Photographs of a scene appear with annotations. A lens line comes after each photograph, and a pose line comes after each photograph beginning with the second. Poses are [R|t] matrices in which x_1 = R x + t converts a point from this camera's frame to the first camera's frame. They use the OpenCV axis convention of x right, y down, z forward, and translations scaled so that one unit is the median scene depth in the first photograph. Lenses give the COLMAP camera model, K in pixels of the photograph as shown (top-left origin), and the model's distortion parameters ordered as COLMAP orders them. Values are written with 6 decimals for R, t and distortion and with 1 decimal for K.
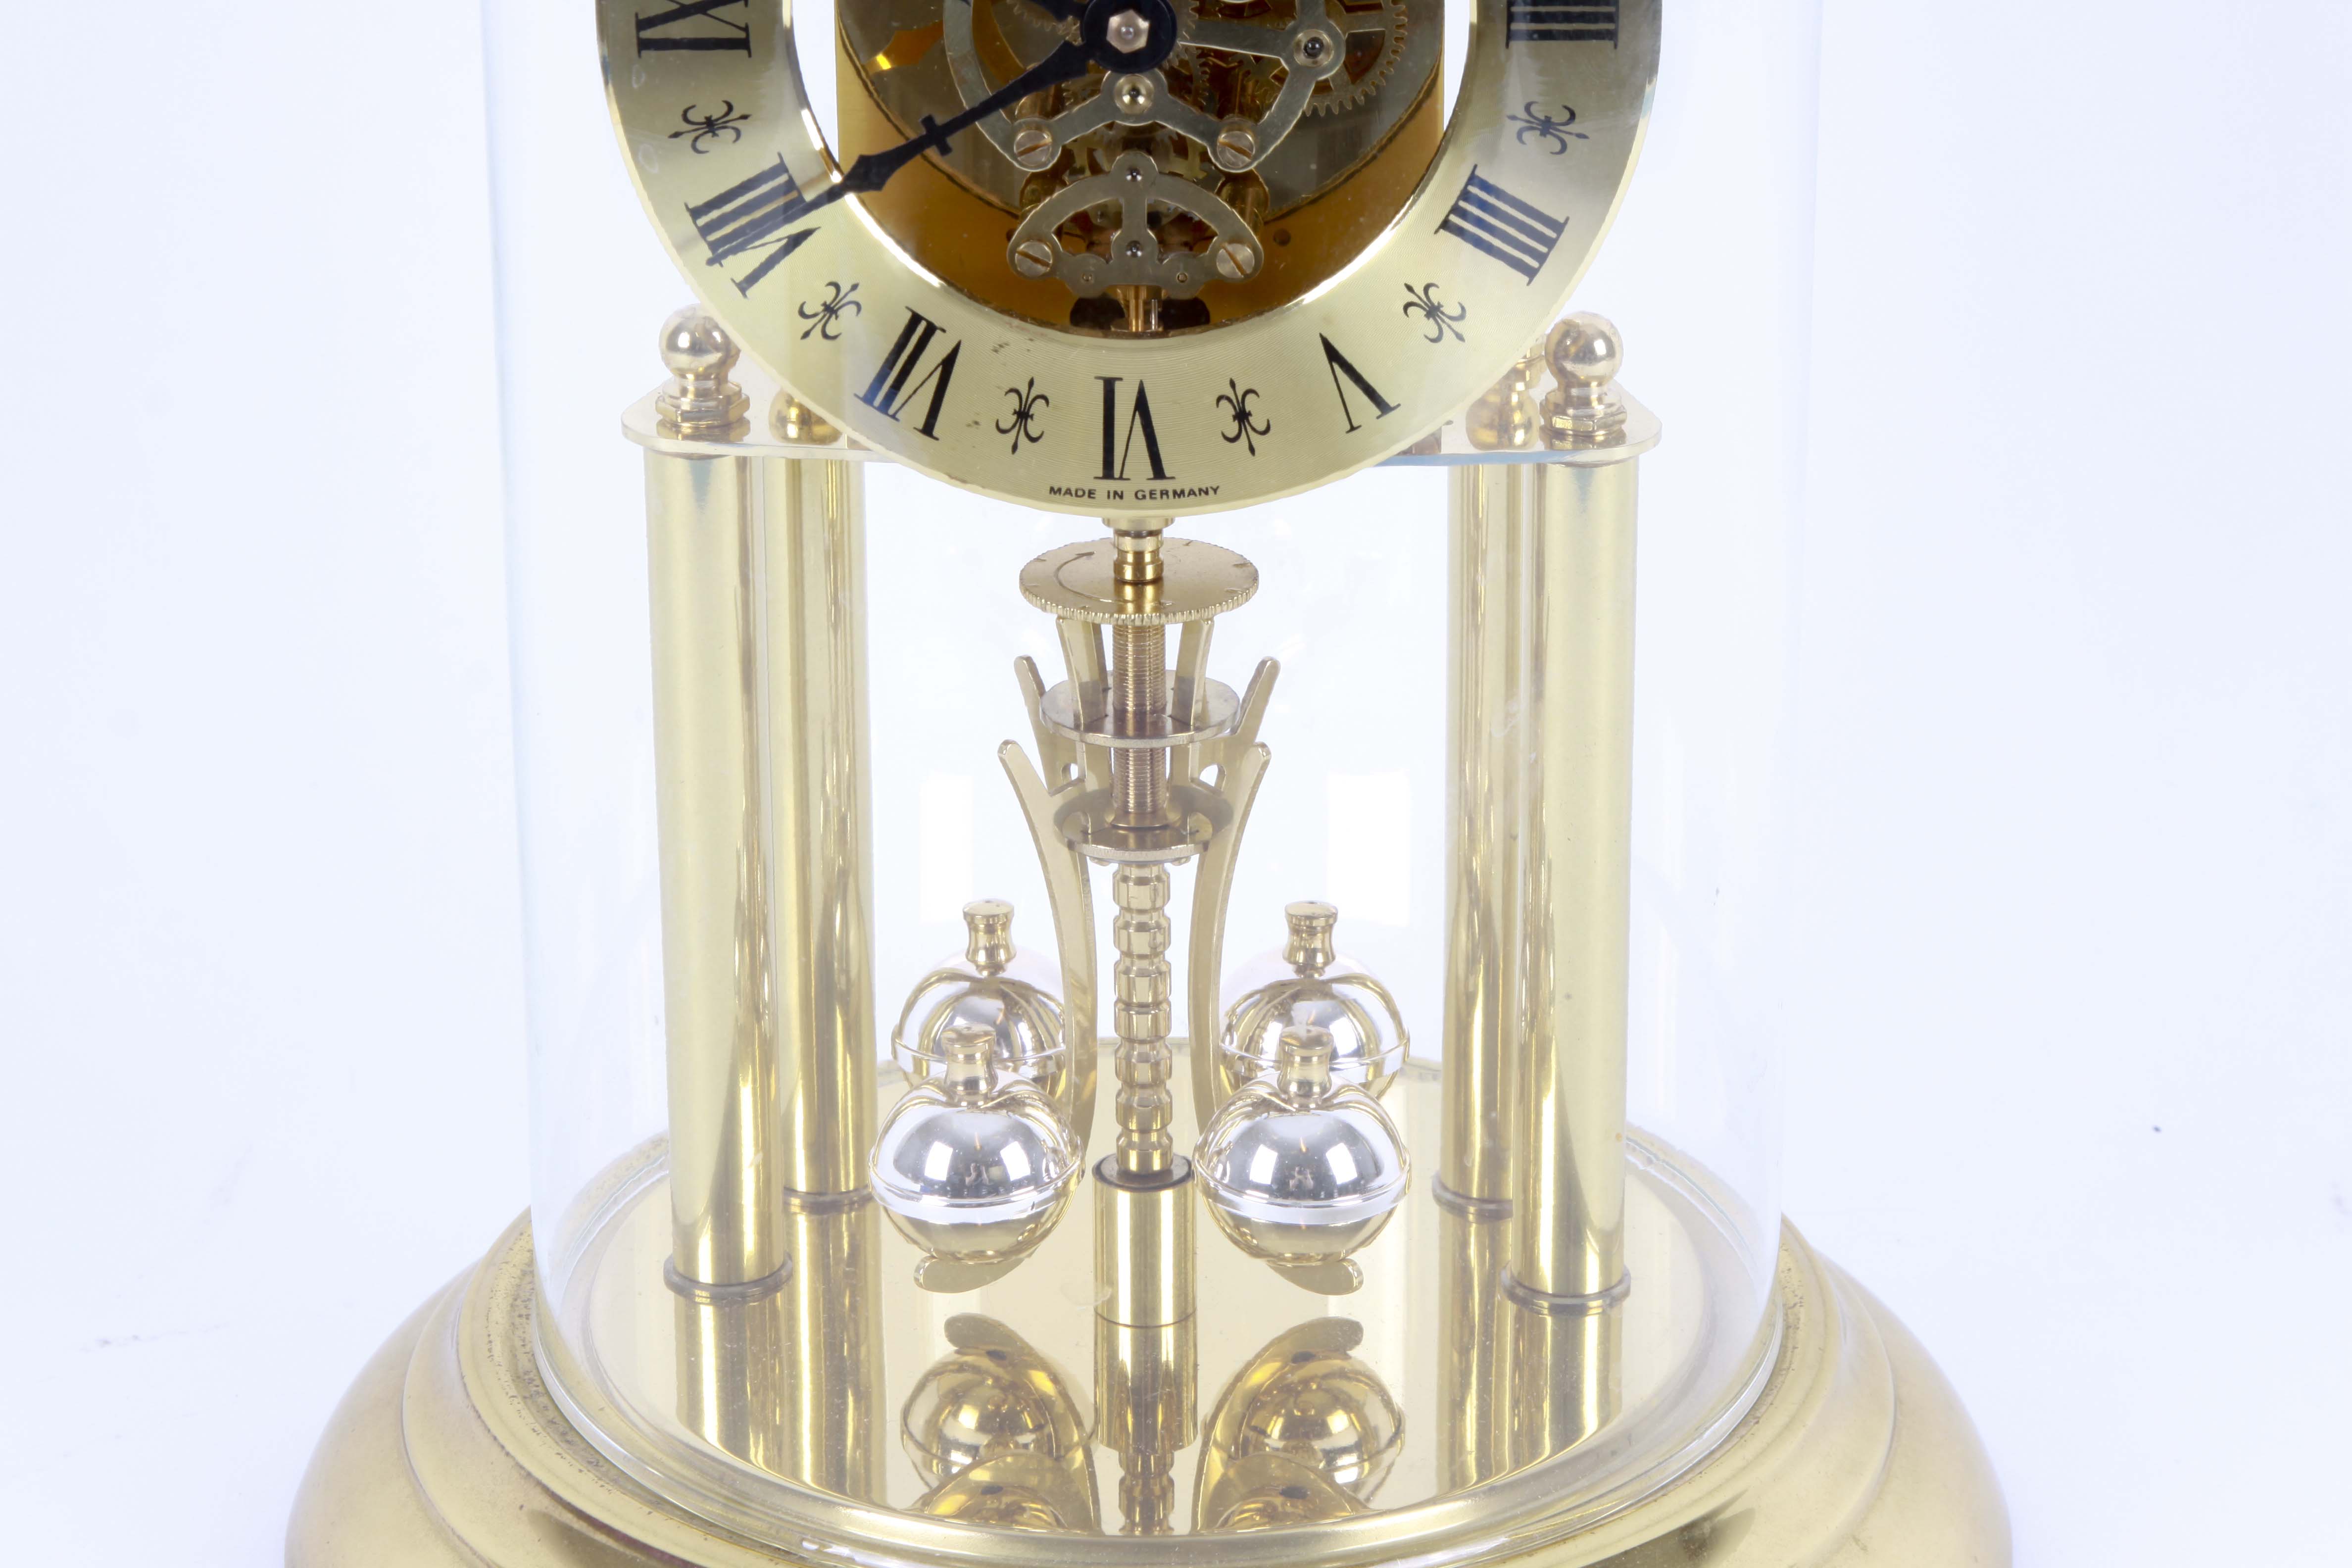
lens RADIAL K [[7079.5, 0, 1225.2], [0, 7079.5, 790.3], [0, 0, 1]] dist [0.224364, -0.430200]
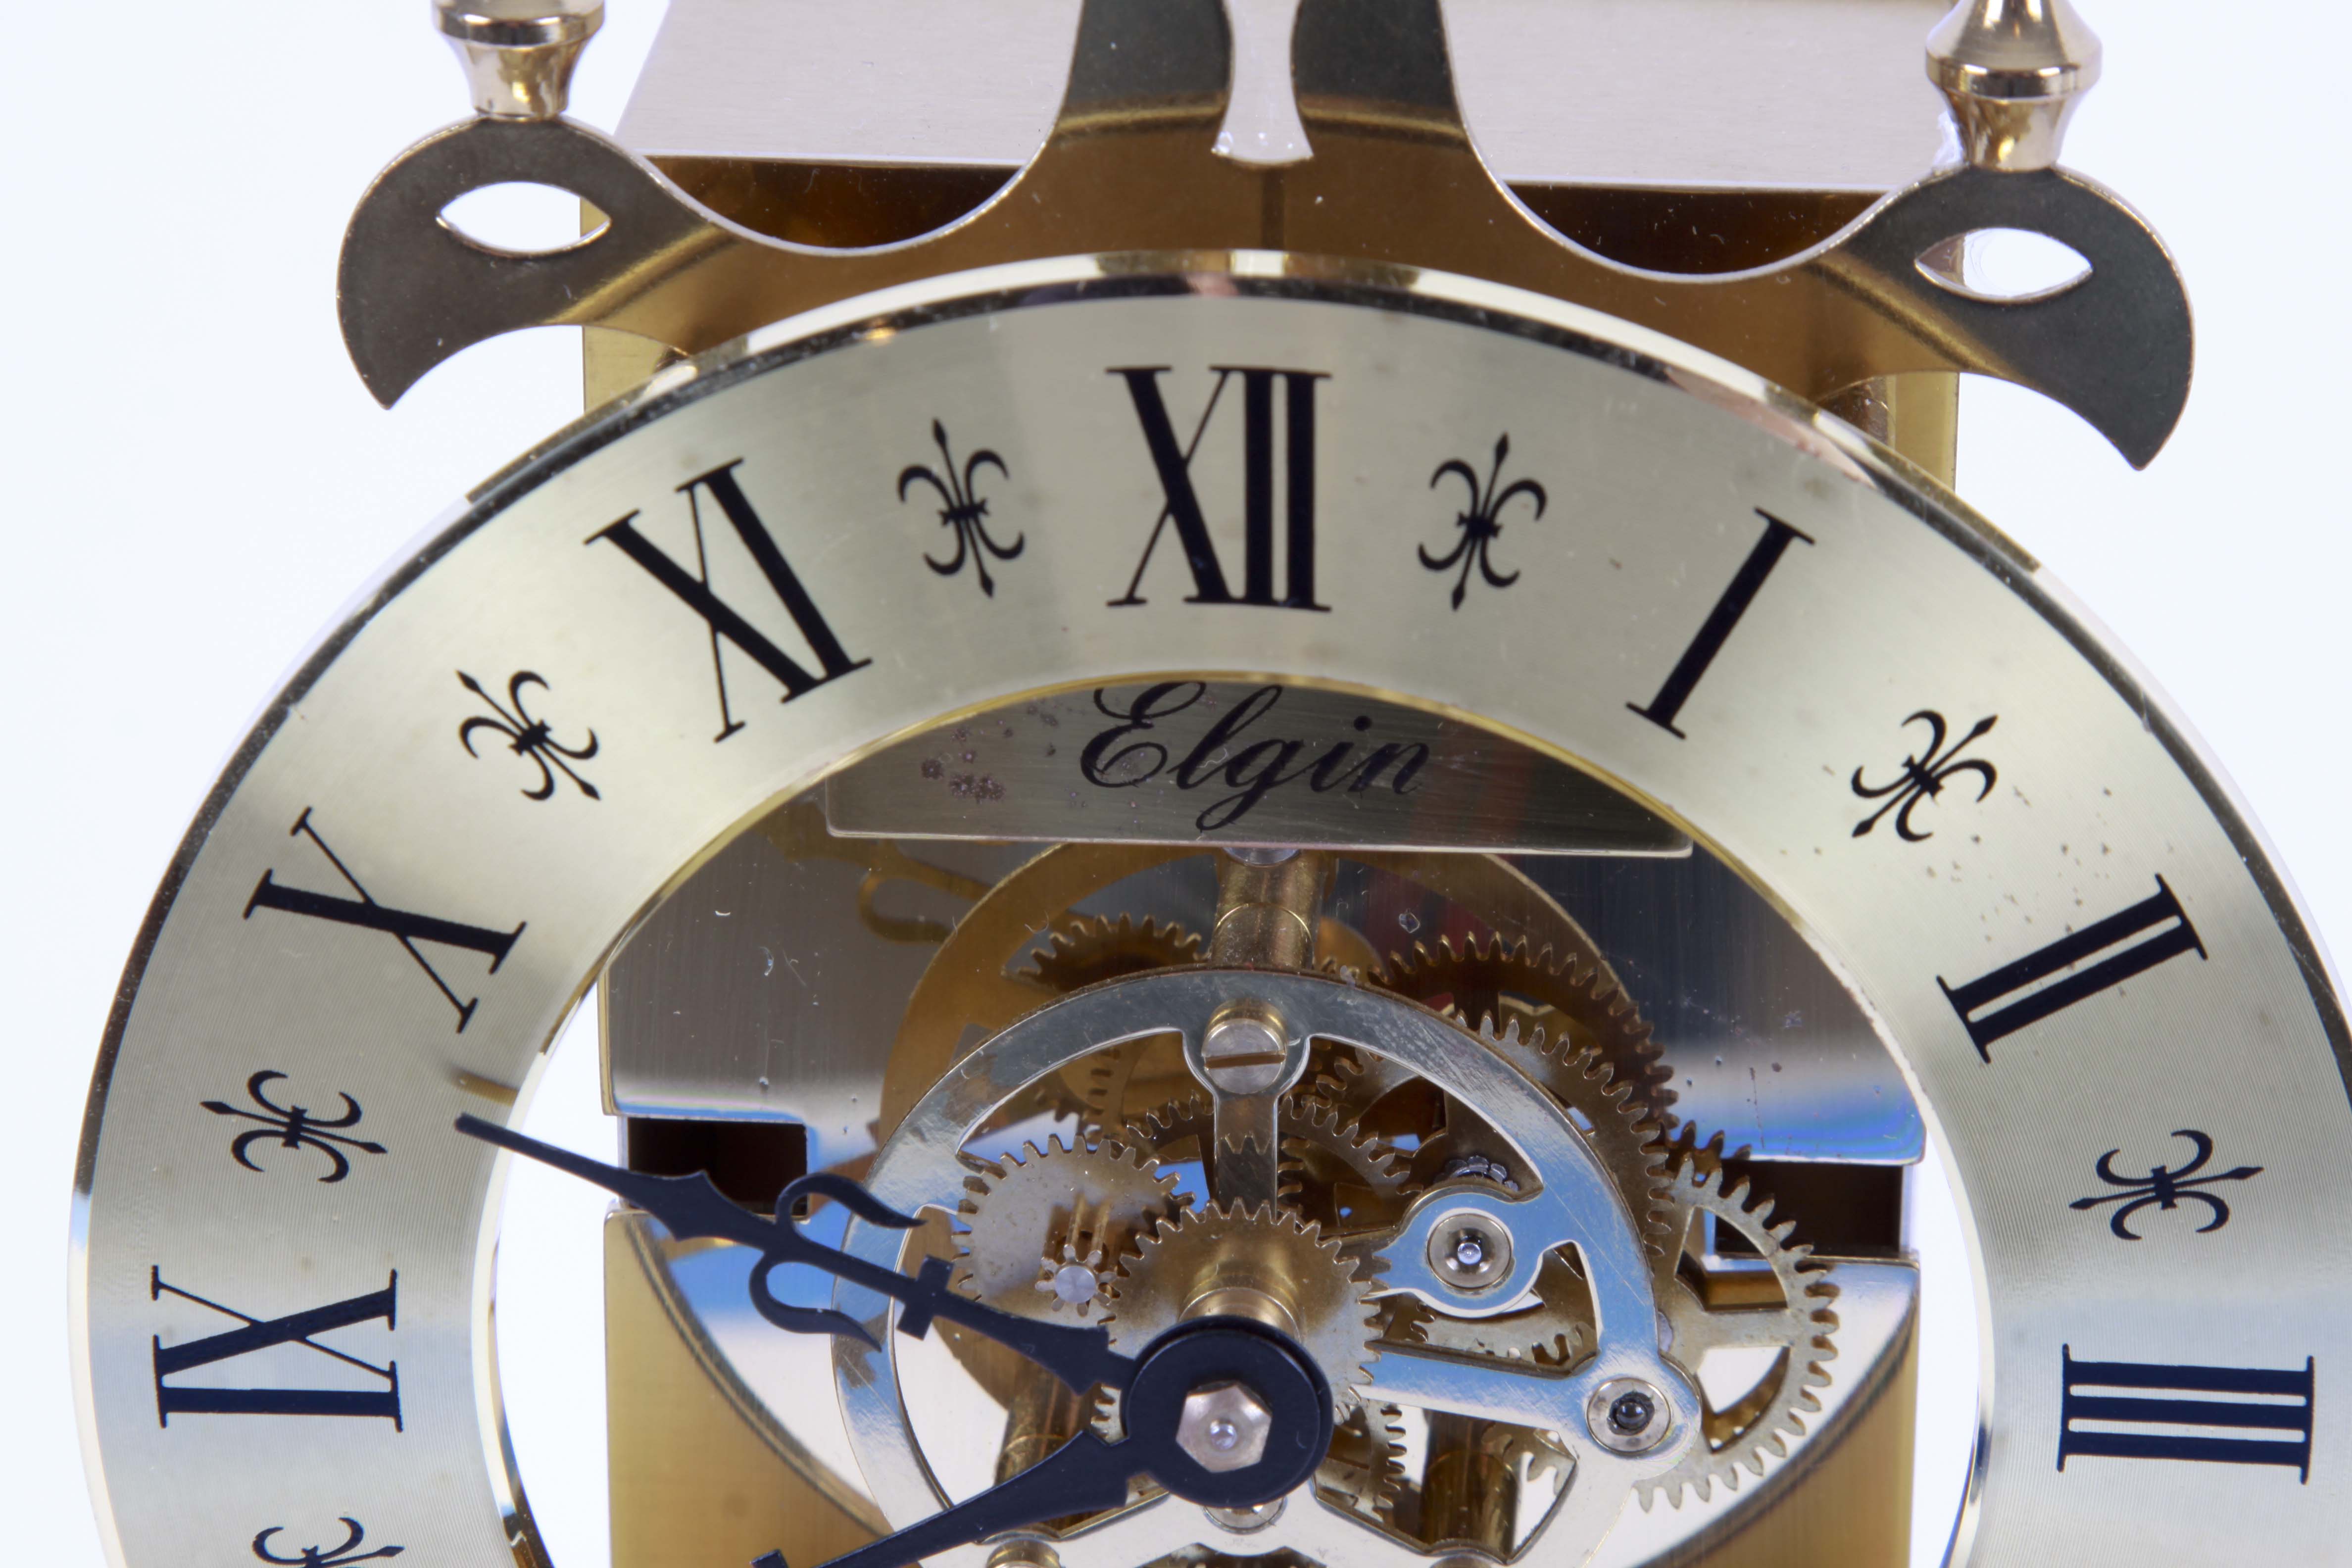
lens RADIAL K [[9175.9, 0, 1176.0], [0, 9175.9, 784.0], [0, 0, 1]] dist [1.219959, -57.455900]
pose [[0.998970, 0.024013, -0.038496, 0.004754], [-0.023192, 0.999497, 0.021631, -0.153599], [0.038996, -0.020716, 0.999025, 0.395308]]
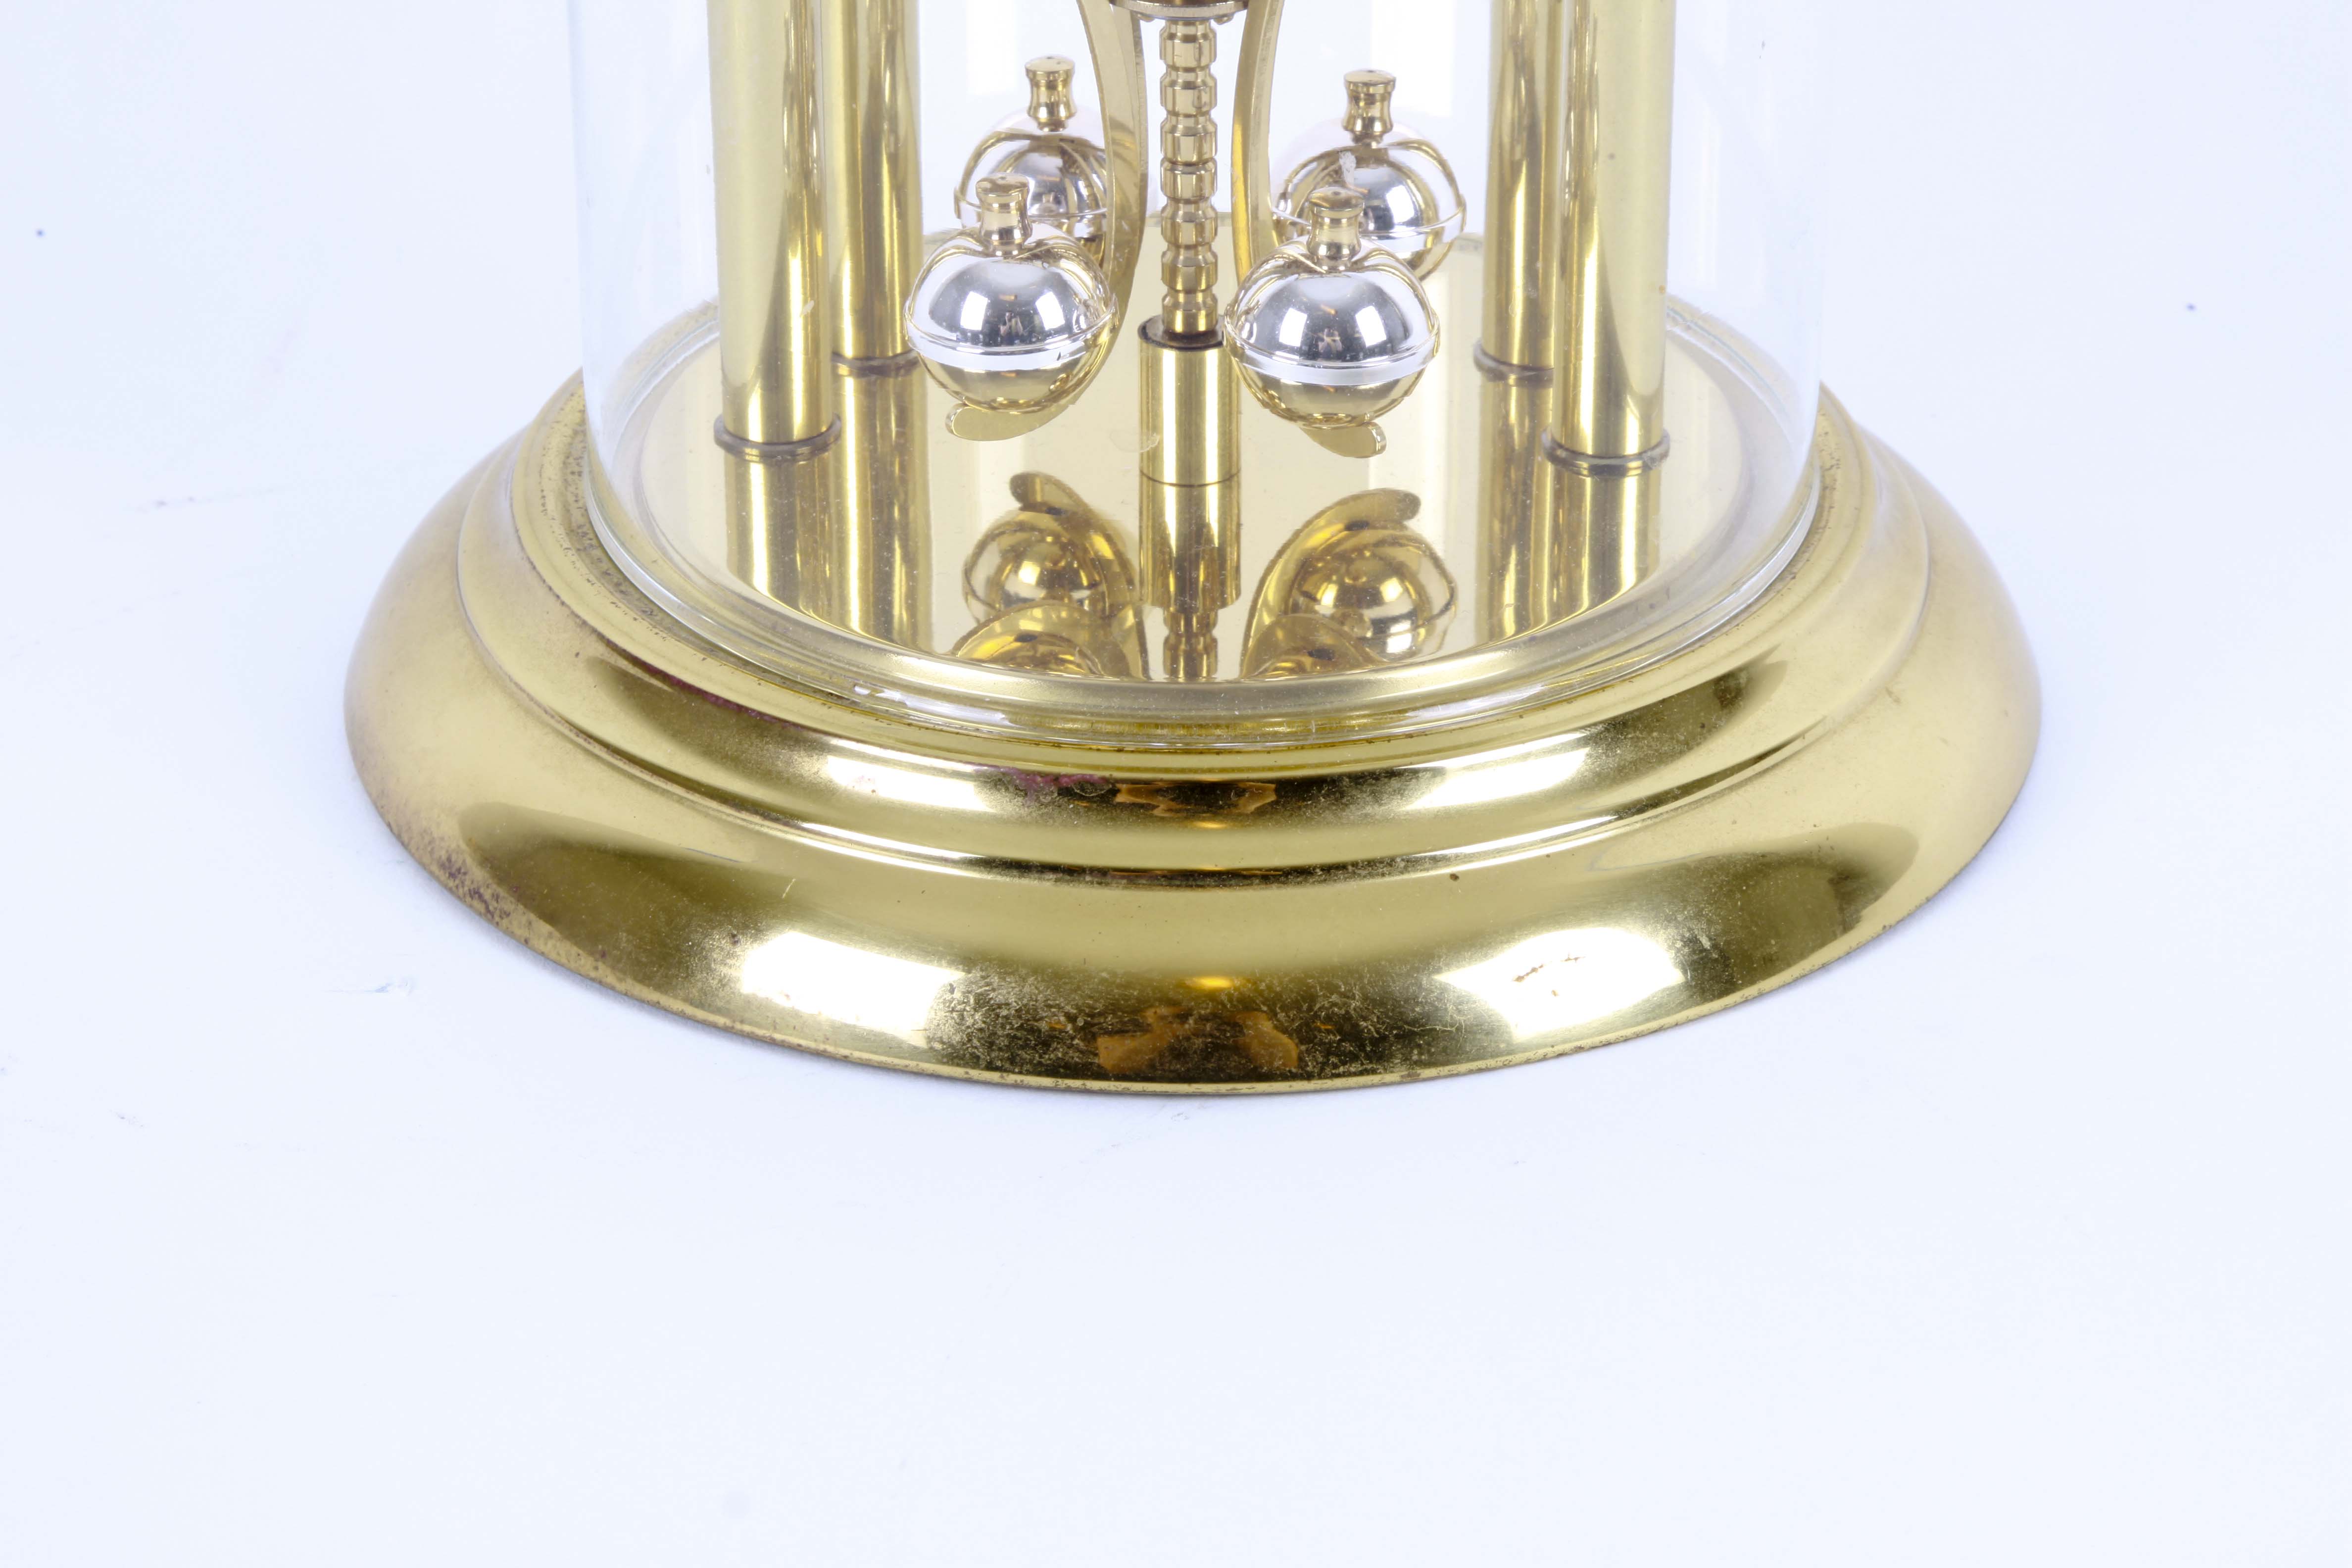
lens RADIAL K [[7079.5, 0, 1225.2], [0, 7079.5, 790.3], [0, 0, 1]] dist [0.224364, -0.430200]
pose [[0.999990, 0.003928, -0.002283, -0.003955], [-0.003680, 0.994976, 0.100042, 0.018589], [0.002664, -0.100033, 0.994981, -0.011680]]
